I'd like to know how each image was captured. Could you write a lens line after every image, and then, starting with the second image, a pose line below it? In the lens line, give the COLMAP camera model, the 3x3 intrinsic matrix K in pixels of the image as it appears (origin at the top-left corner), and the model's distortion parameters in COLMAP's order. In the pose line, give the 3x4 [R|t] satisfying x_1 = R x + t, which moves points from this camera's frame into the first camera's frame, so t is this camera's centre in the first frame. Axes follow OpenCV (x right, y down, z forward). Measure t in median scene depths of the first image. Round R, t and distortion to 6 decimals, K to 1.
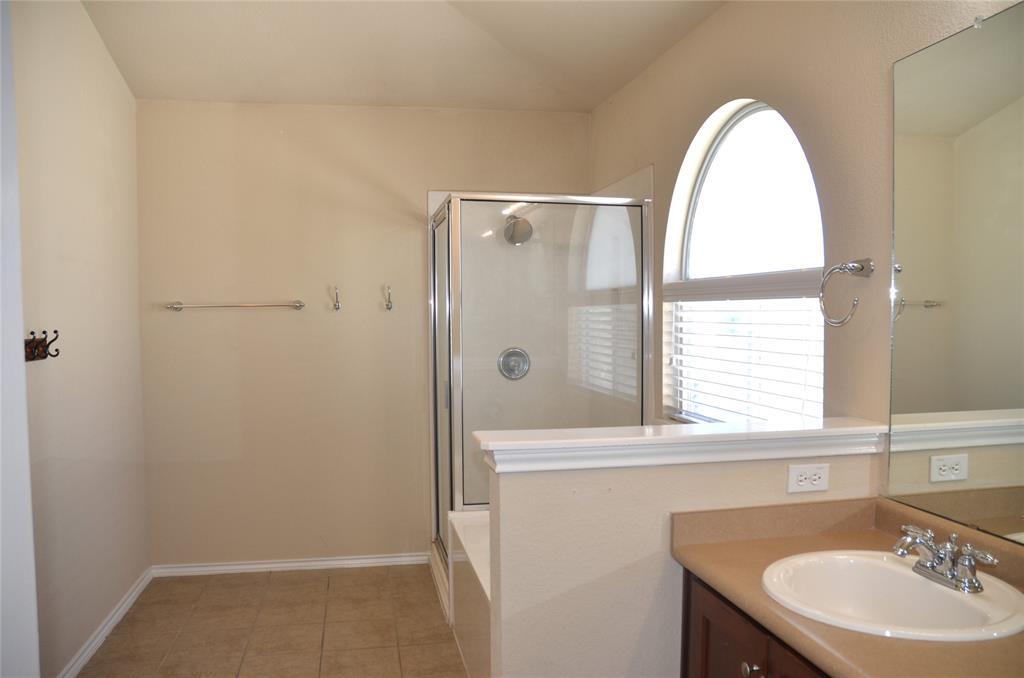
lens RADIAL K [[796.3, 0, 515.1], [0, 796.3, 362.0], [0, 0, 1]] dist [-0.171646, 0.163088]
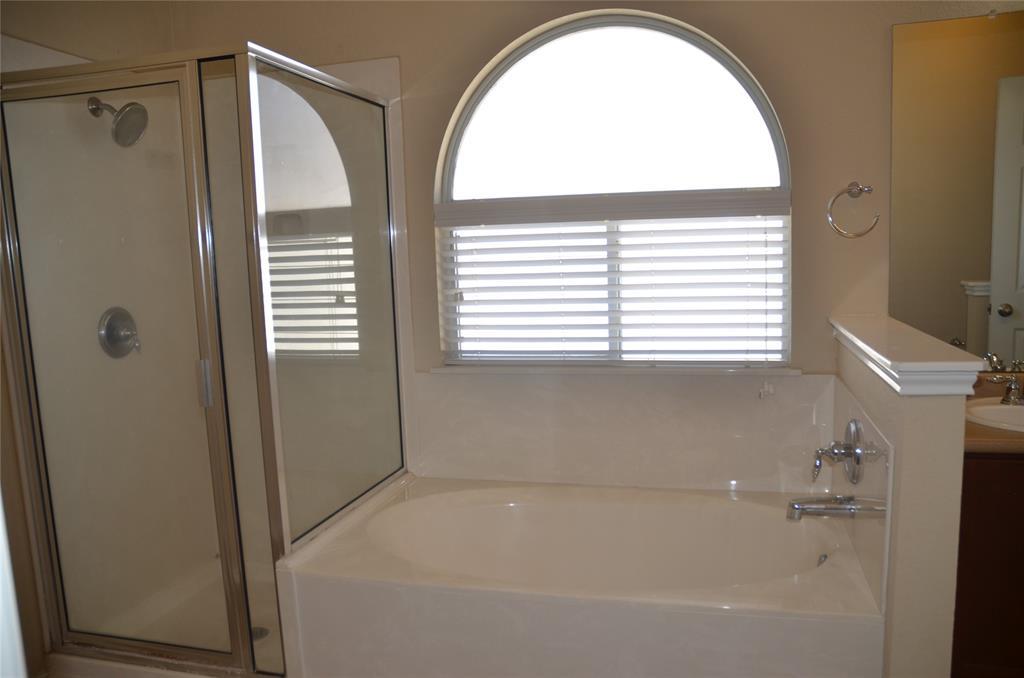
lens RADIAL K [[796.3, 0, 515.1], [0, 796.3, 362.0], [0, 0, 1]] dist [-0.171646, 0.163088]
pose [[0.446896, -0.137502, 0.883955, -0.530025], [0.085541, 0.990157, 0.110776, -0.020171], [-0.890487, 0.026110, 0.454259, 0.555634]]
